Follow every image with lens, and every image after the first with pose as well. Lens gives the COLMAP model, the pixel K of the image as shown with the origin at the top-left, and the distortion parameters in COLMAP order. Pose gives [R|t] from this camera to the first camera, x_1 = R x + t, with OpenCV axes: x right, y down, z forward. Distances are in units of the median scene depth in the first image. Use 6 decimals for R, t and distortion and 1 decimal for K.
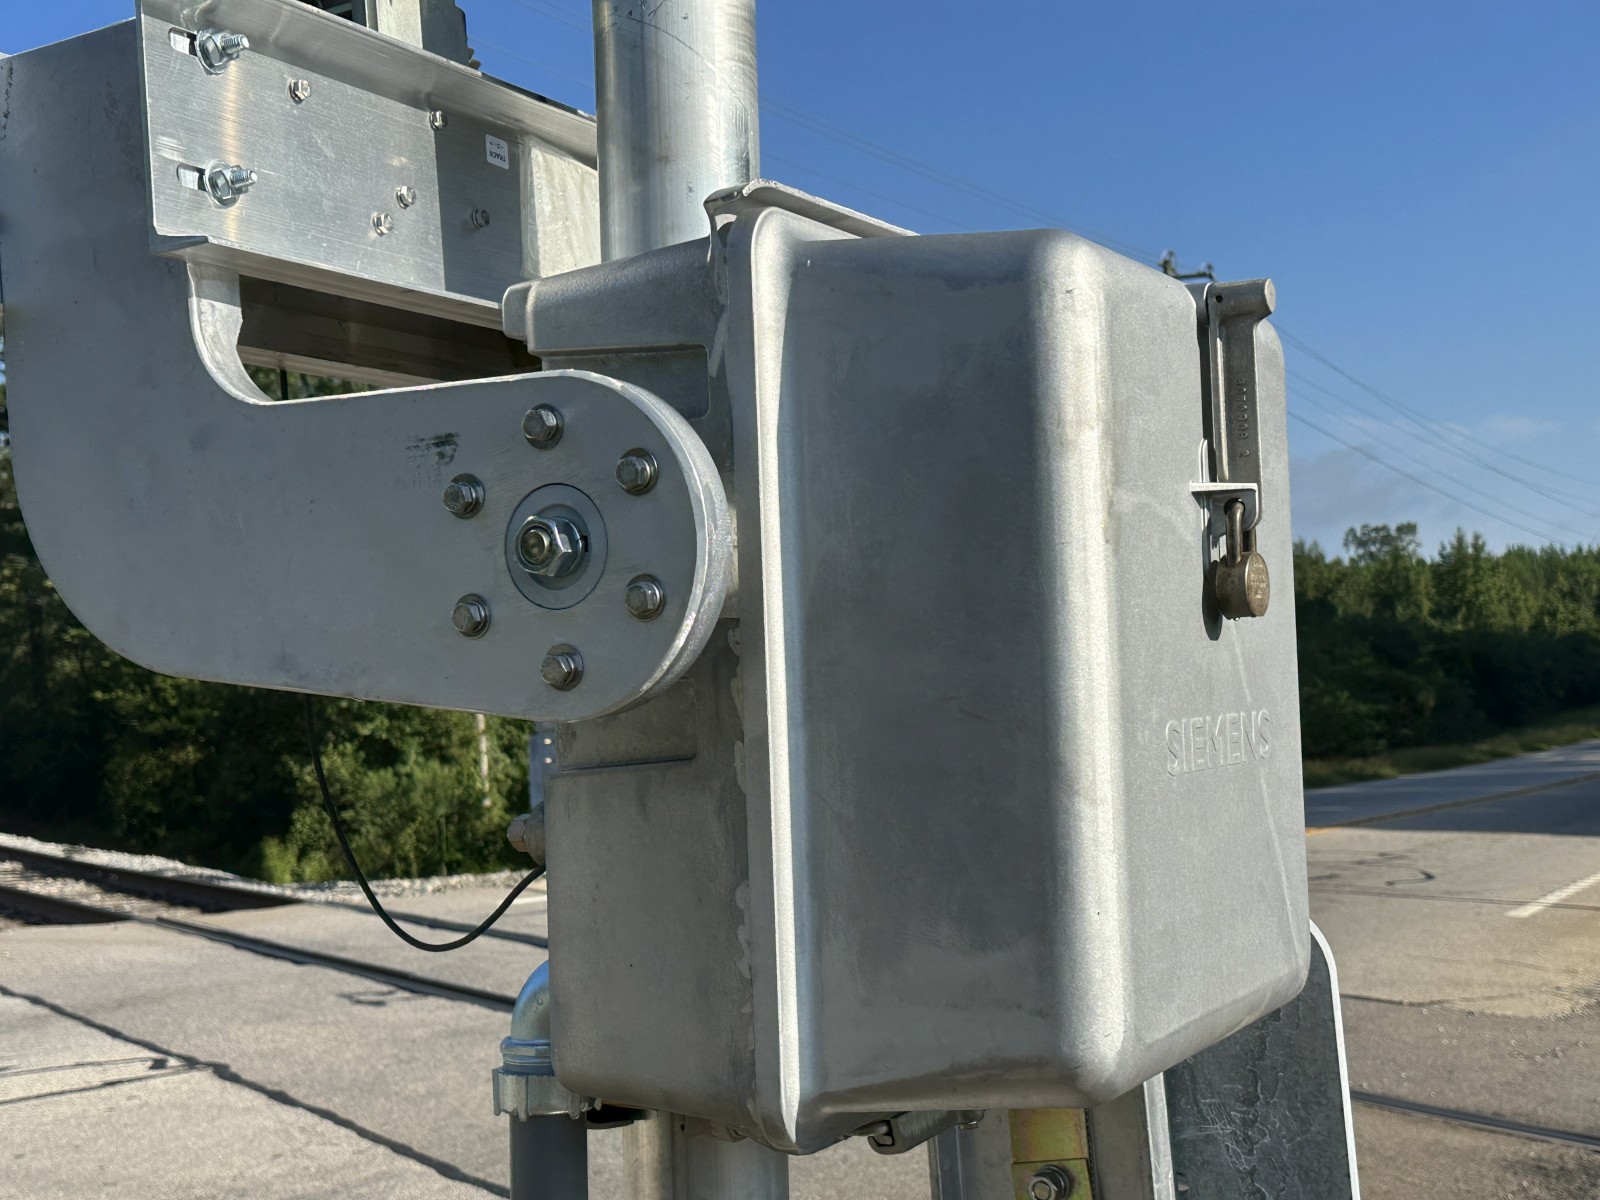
lens RADIAL K [[2133.6, 0, 801.9], [0, 2133.6, 604.5], [0, 0, 1]] dist [0.158049, 0.000000]
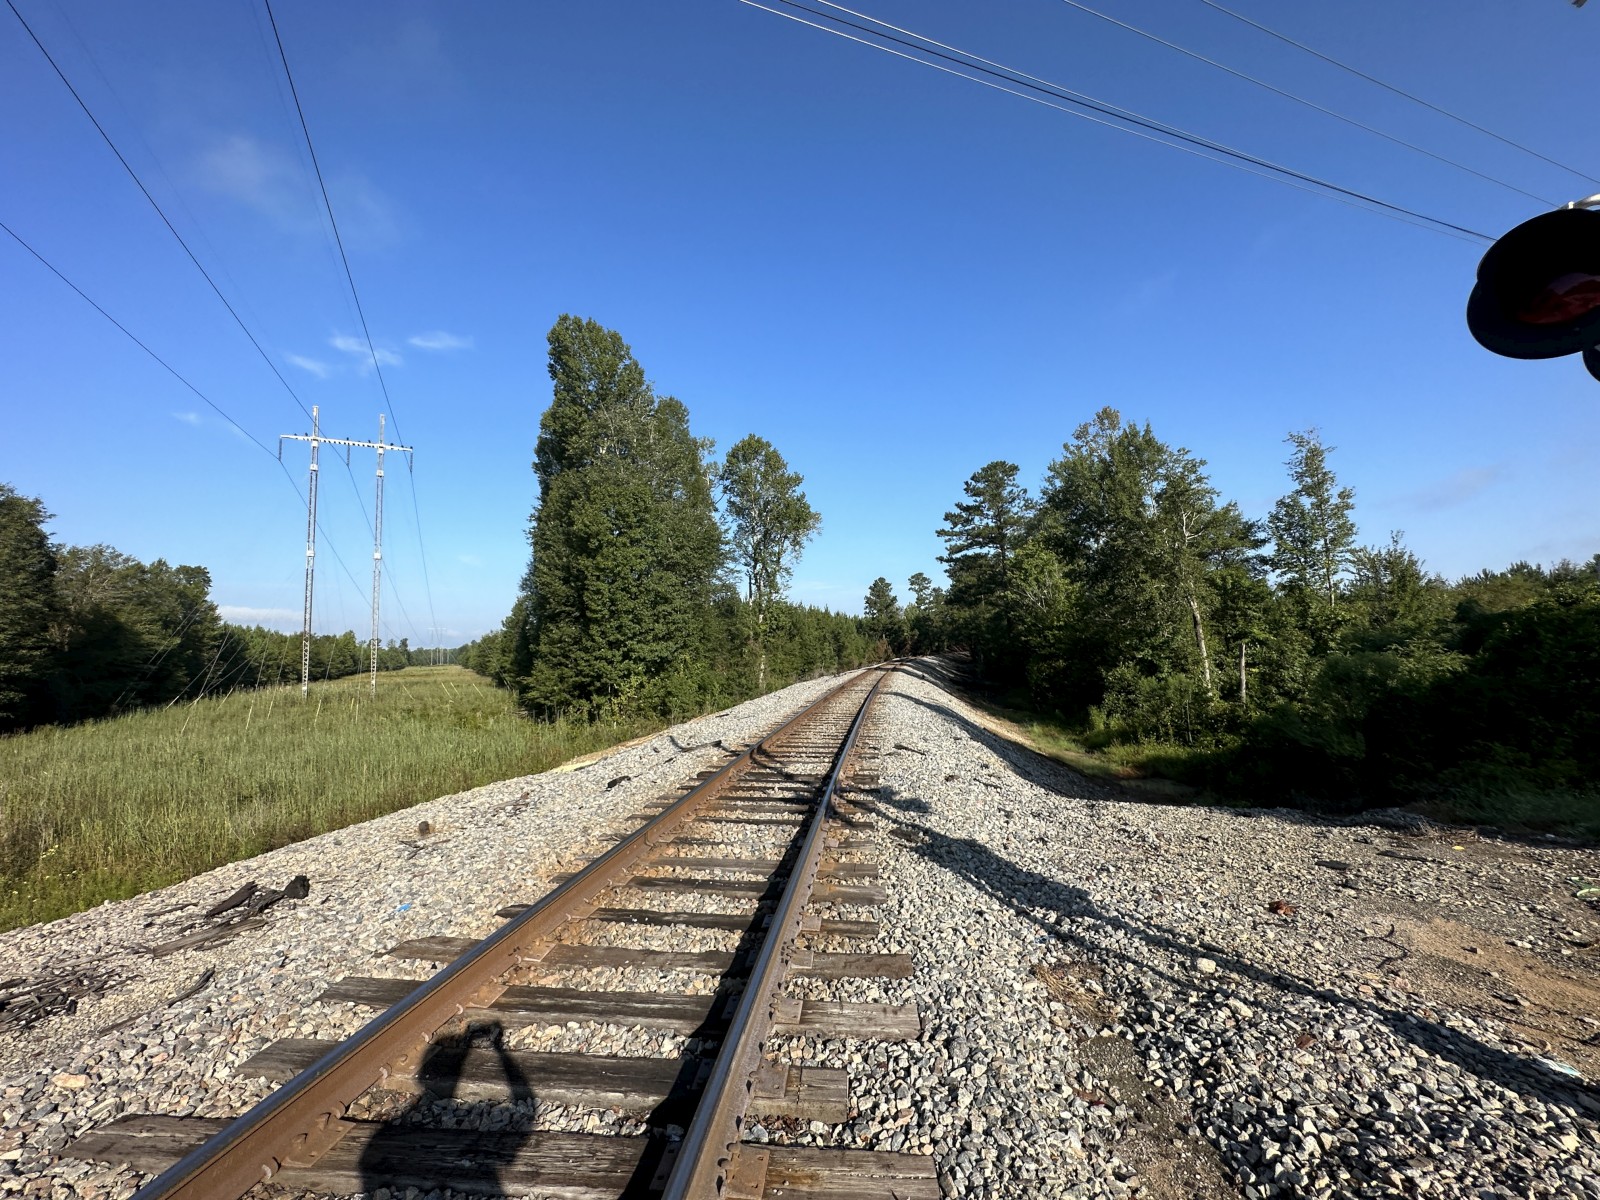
lens RADIAL K [[640.5, 0, 799.3], [0, 640.5, 602.9], [0, 0, 1]] dist [-0.002134, 0.000662]
pose [[0.770323, -0.037062, -0.636576, -0.060765], [0.027037, 0.999310, -0.025462, 0.014798], [0.637081, 0.002403, 0.770793, 0.313660]]
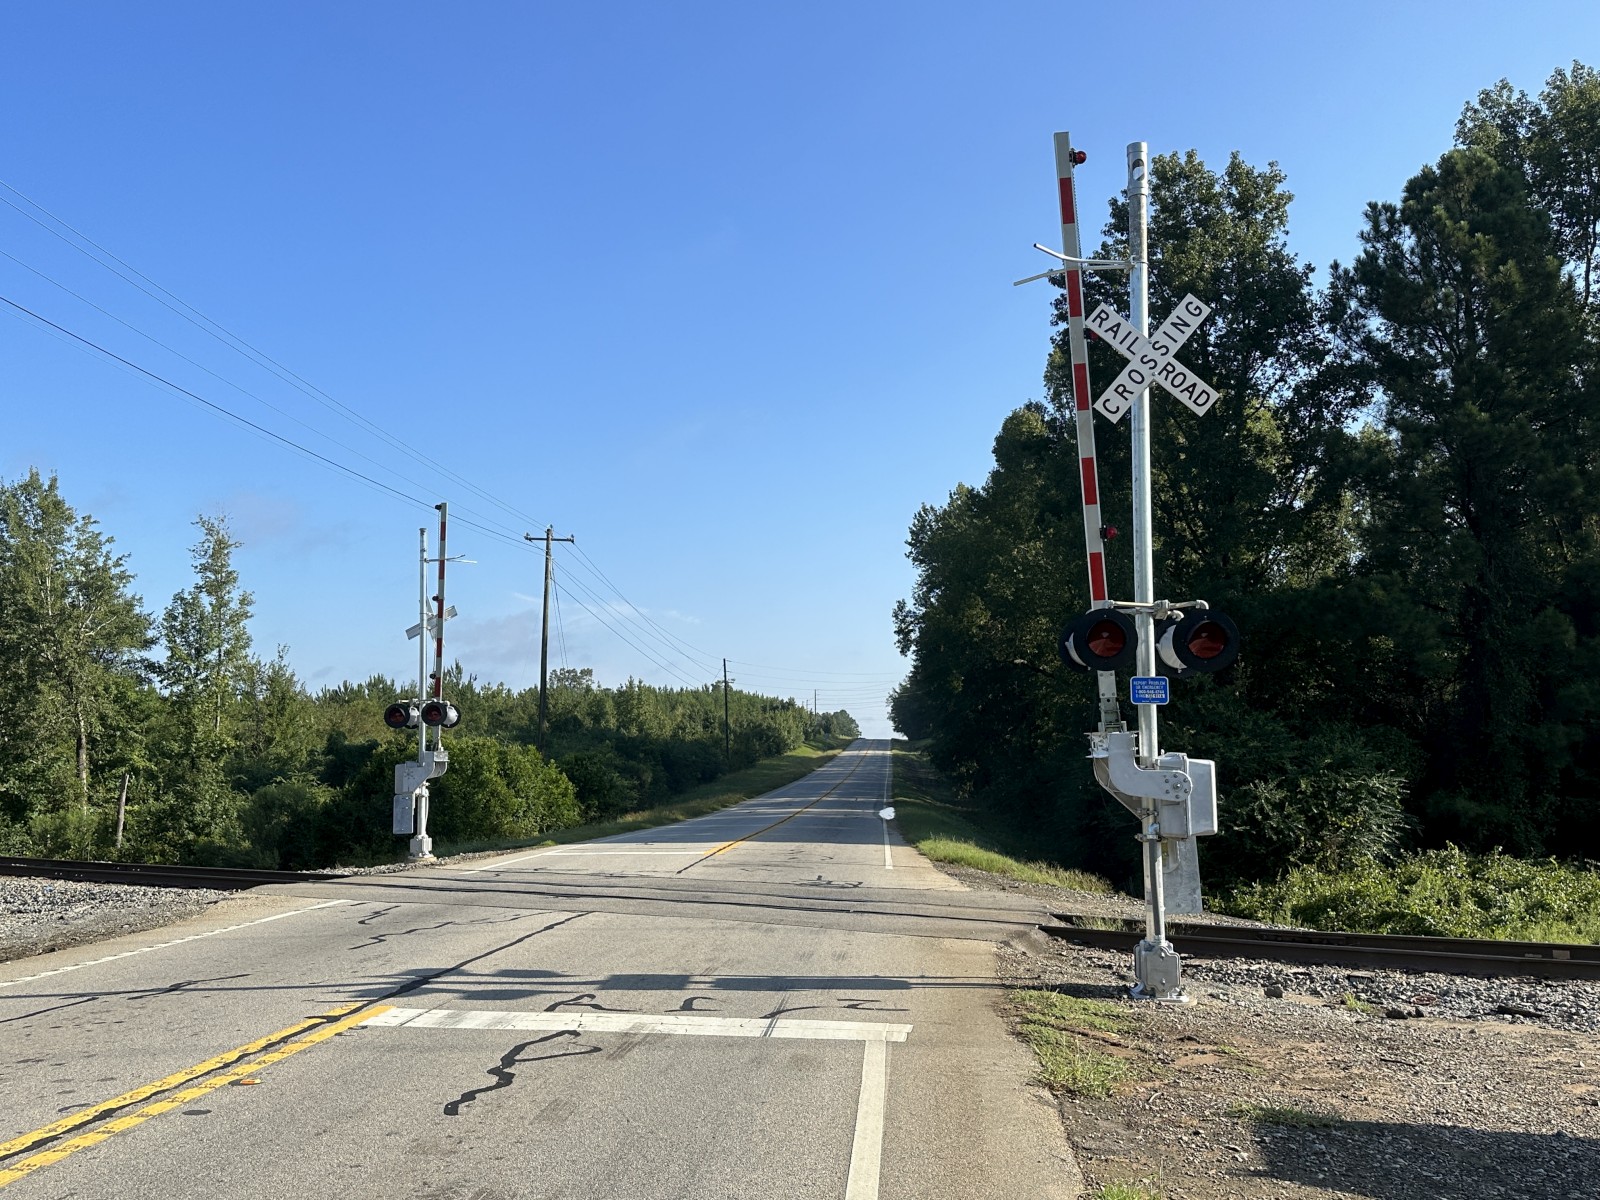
lens RADIAL K [[1396.2, 0, 798.4], [0, 1396.2, 621.7], [0, 0, 1]] dist [0.103250, -0.160474]
pose [[0.899522, 0.068419, 0.431484, -0.136641], [-0.040751, 0.996495, -0.073056, -0.007075], [-0.434970, 0.048132, 0.899158, -0.128708]]
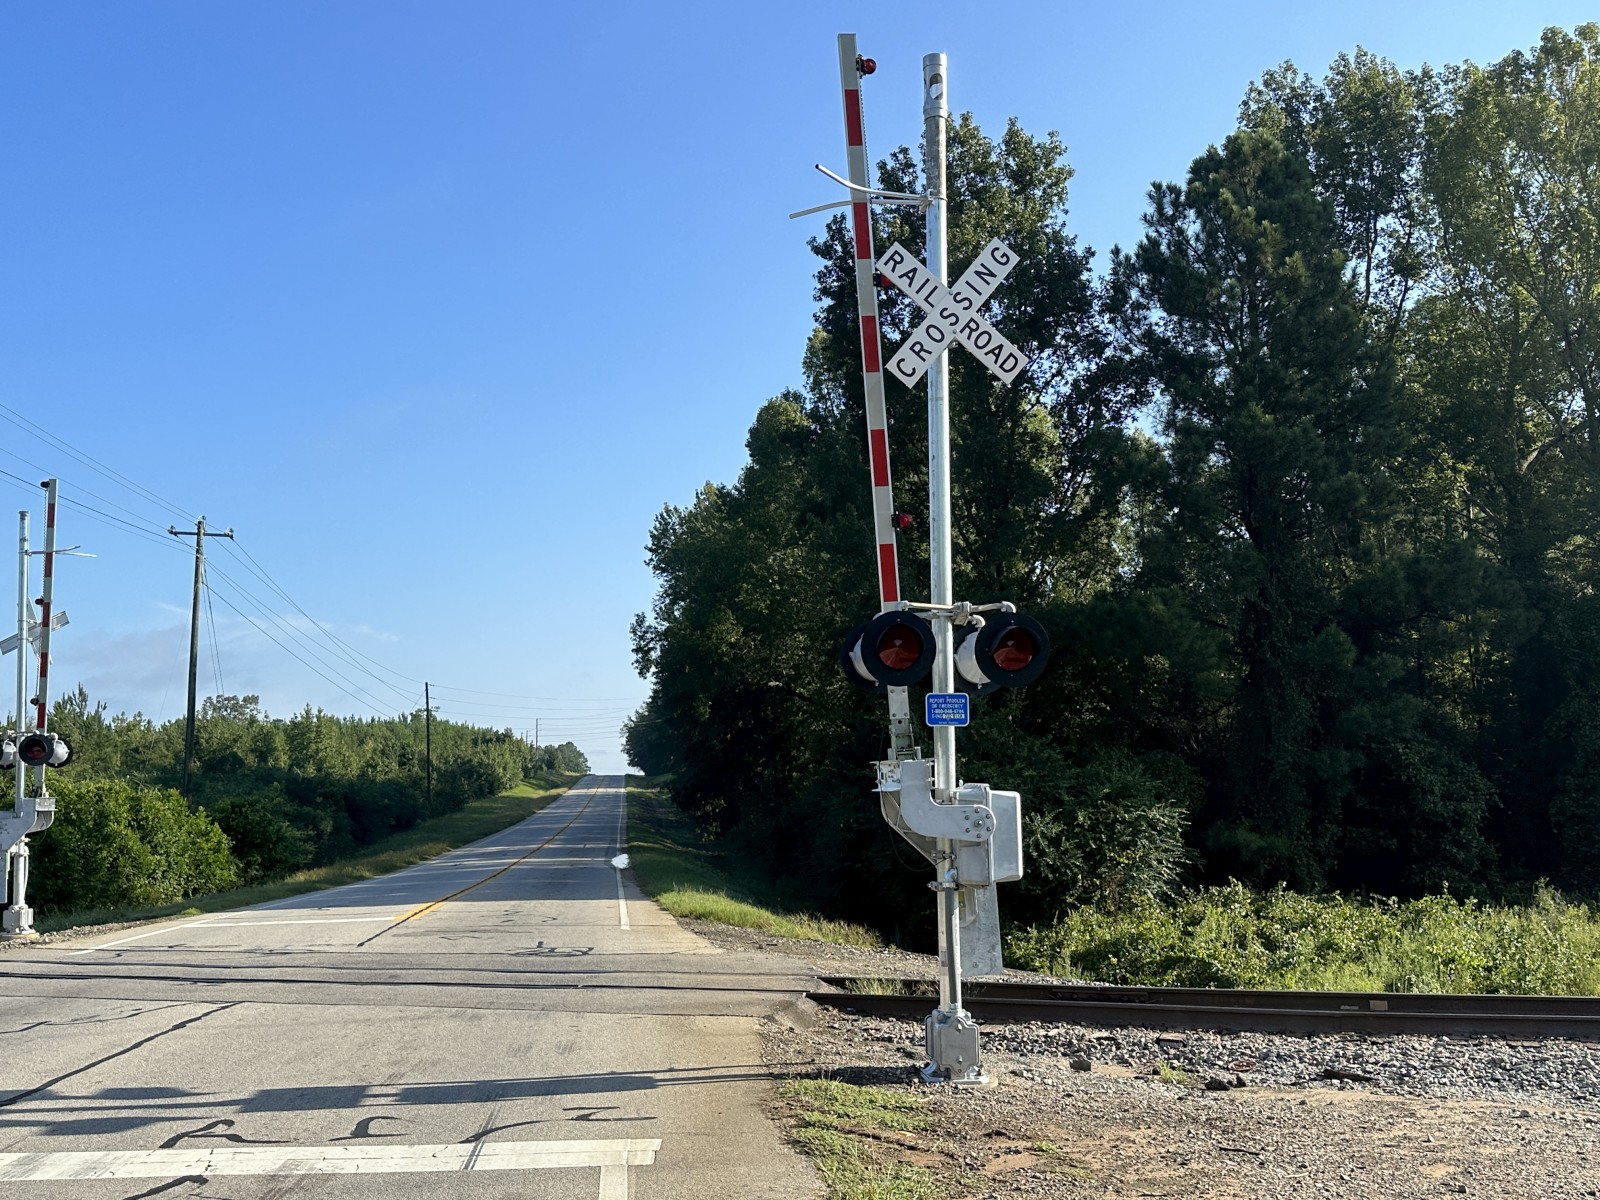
lens RADIAL K [[1590.8, 0, 839.7], [0, 1590.8, 604.6], [0, 0, 1]] dist [0.080782, 0.000000]
pose [[0.795948, 0.085608, 0.599281, -0.130607], [-0.029985, 0.994311, -0.102212, -0.006747], [-0.604621, 0.063386, 0.793987, -0.115905]]
